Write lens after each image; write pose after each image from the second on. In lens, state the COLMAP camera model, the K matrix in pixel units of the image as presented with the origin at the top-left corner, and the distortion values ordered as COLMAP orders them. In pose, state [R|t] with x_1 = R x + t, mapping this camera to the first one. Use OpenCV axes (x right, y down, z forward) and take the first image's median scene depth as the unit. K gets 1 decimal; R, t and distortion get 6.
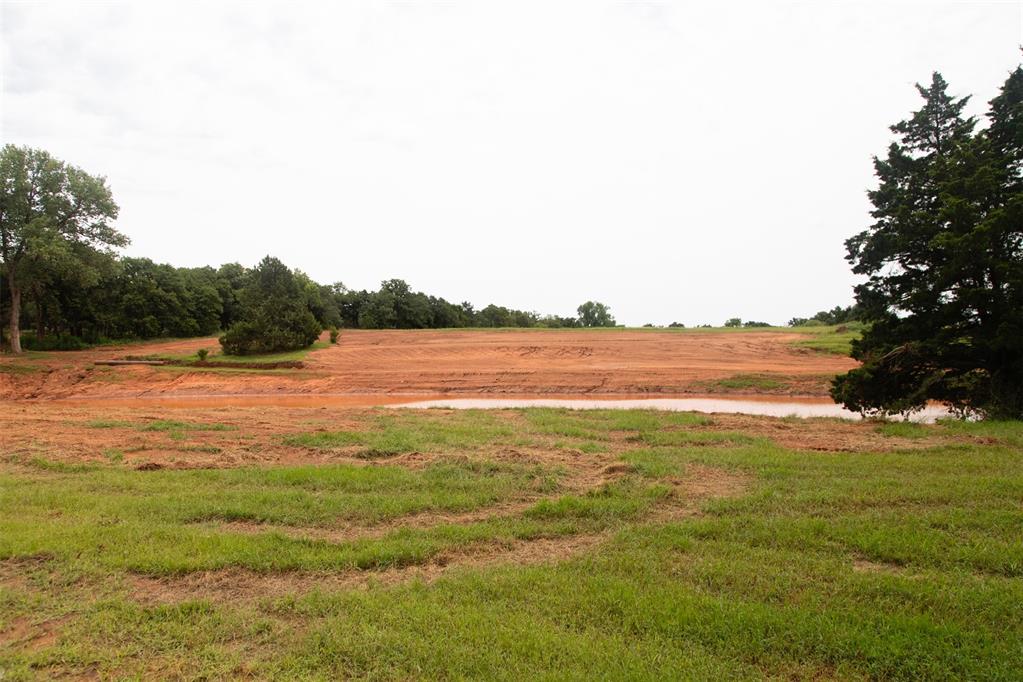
lens RADIAL K [[688.8, 0, 509.1], [0, 688.8, 345.5], [0, 0, 1]] dist [0.030545, -0.006799]
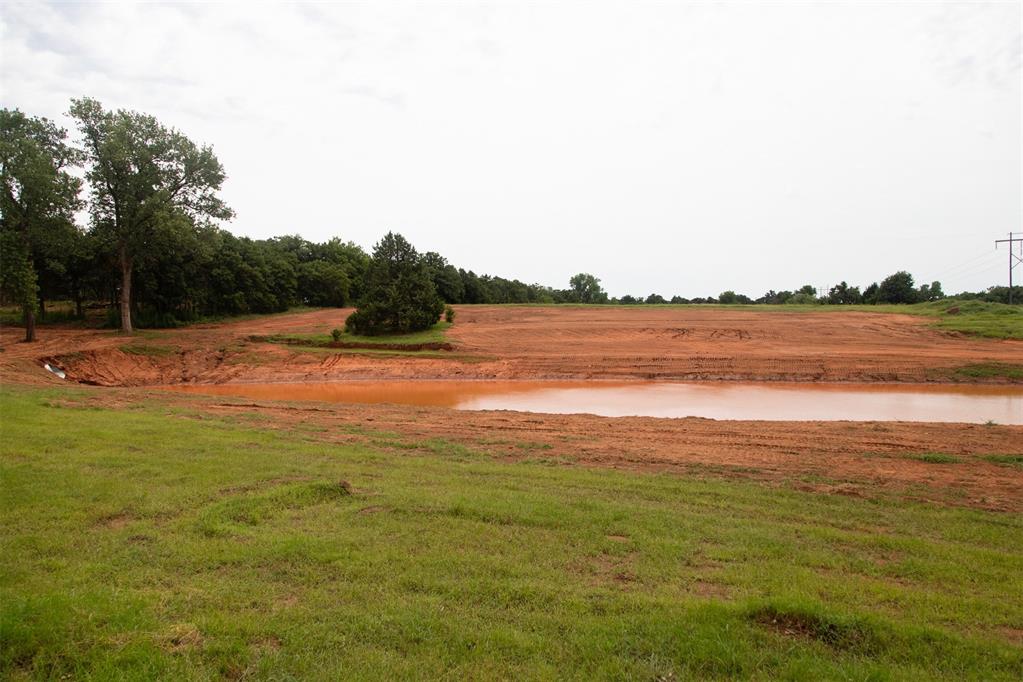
lens RADIAL K [[688.8, 0, 517.0], [0, 688.8, 349.0], [0, 0, 1]] dist [0.030545, -0.006799]
pose [[0.997717, 0.001358, 0.067513, -0.227762], [-0.004658, 0.998801, 0.048740, -0.013975], [-0.067366, -0.048944, 0.996527, 0.018692]]
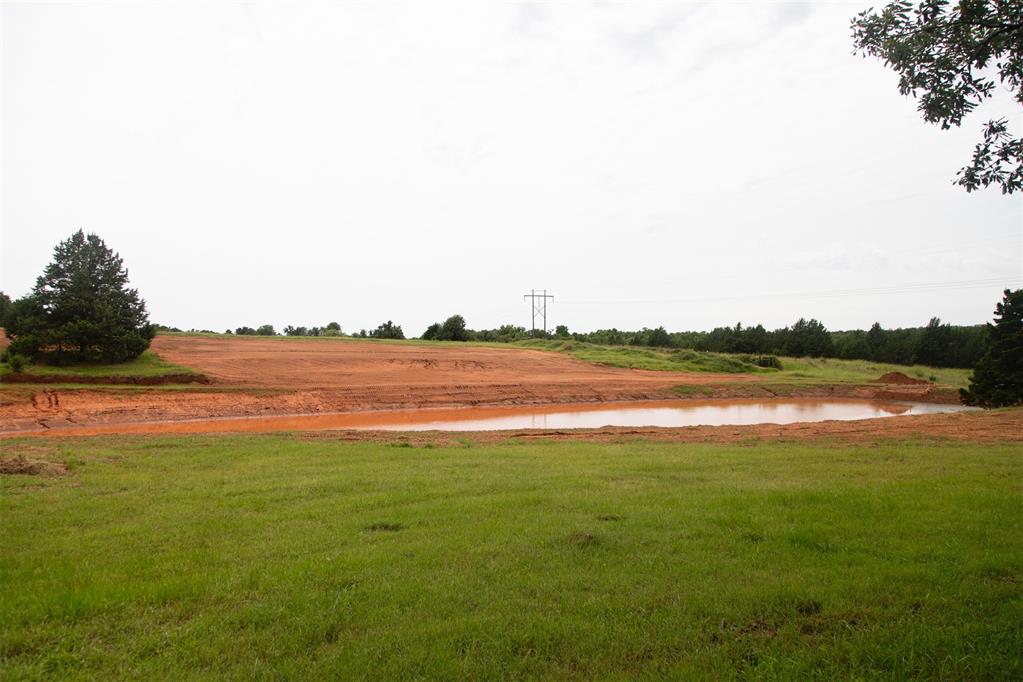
lens RADIAL K [[688.8, 0, 510.9], [0, 688.8, 337.3], [0, 0, 1]] dist [0.030545, -0.006799]
pose [[0.702406, 0.034080, 0.710960, -0.528584], [-0.020270, 0.999406, -0.027881, -0.004374], [-0.711488, 0.005173, 0.702679, 0.144180]]
